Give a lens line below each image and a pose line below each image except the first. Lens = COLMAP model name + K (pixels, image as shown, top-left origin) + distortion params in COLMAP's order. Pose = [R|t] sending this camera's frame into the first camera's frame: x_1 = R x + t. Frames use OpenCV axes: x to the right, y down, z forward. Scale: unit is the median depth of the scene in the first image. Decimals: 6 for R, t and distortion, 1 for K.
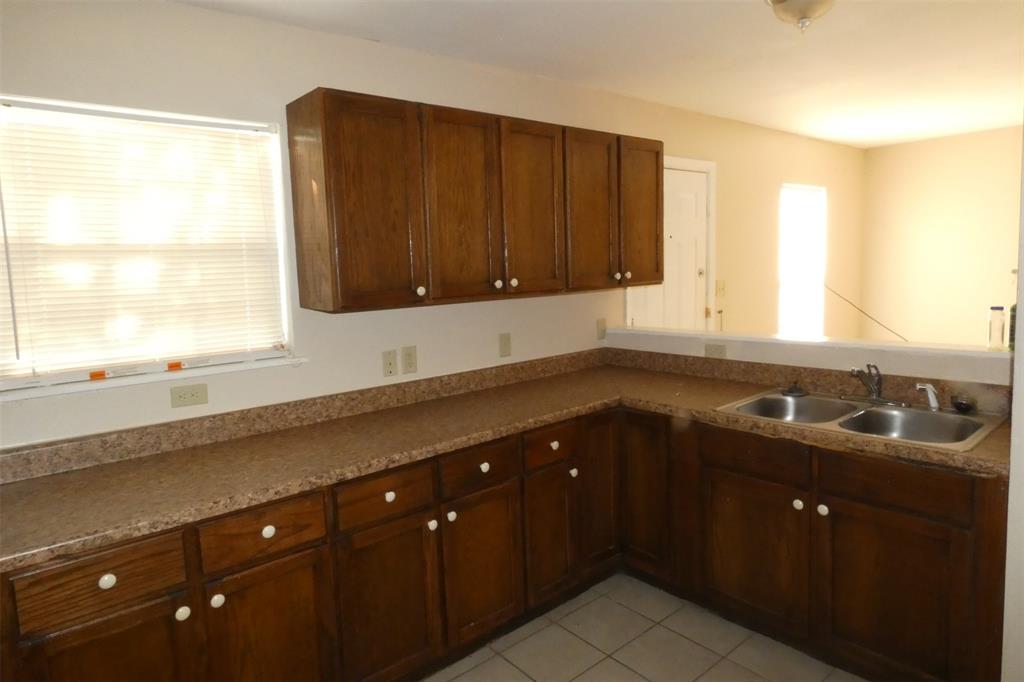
lens RADIAL K [[618.0, 0, 508.5], [0, 618.0, 343.7], [0, 0, 1]] dist [0.014568, -0.004821]
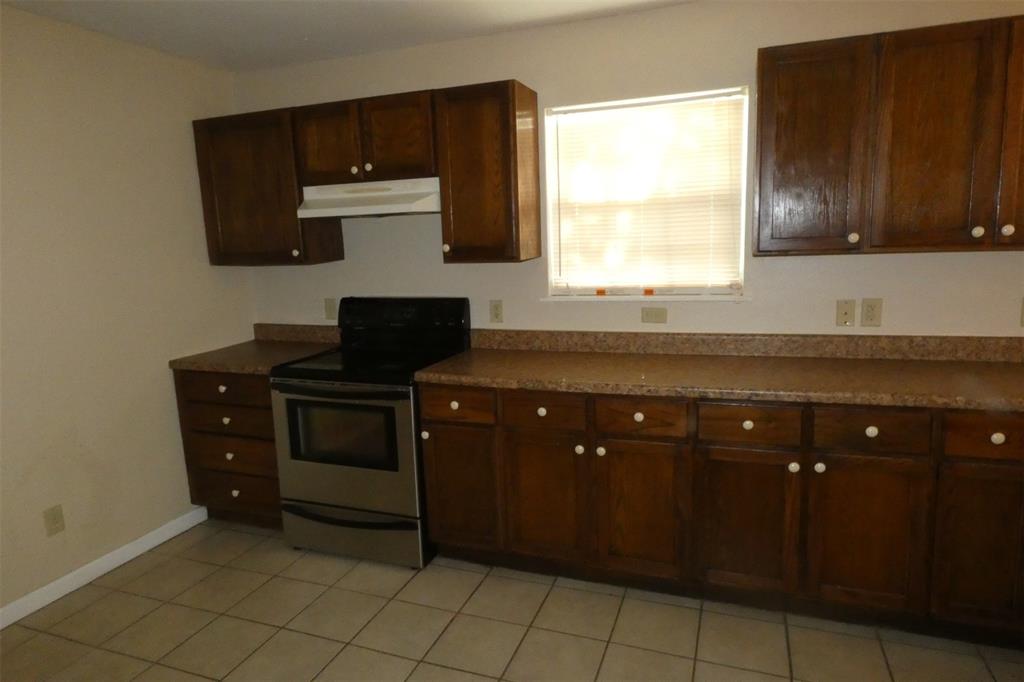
lens RADIAL K [[618.0, 0, 504.3], [0, 618.0, 344.1], [0, 0, 1]] dist [0.014568, -0.004821]
pose [[0.503775, 0.165018, -0.847927, 0.414088], [-0.088534, 0.986279, 0.139343, -0.009797], [0.859286, 0.004873, 0.511472, 0.045236]]
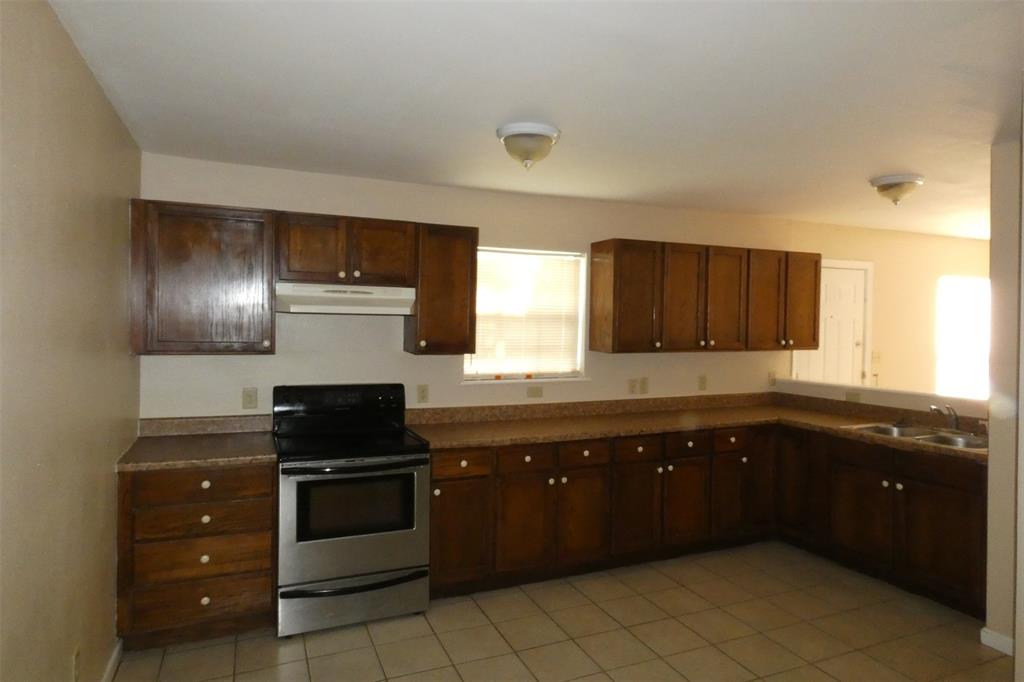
lens RADIAL K [[618.0, 0, 520.6], [0, 618.0, 346.5], [0, 0, 1]] dist [0.014568, -0.004821]
pose [[0.960377, 0.053399, -0.273541, -0.032229], [-0.077957, 0.993766, -0.079701, 0.091012], [0.267579, 0.097867, 0.958553, -0.800924]]
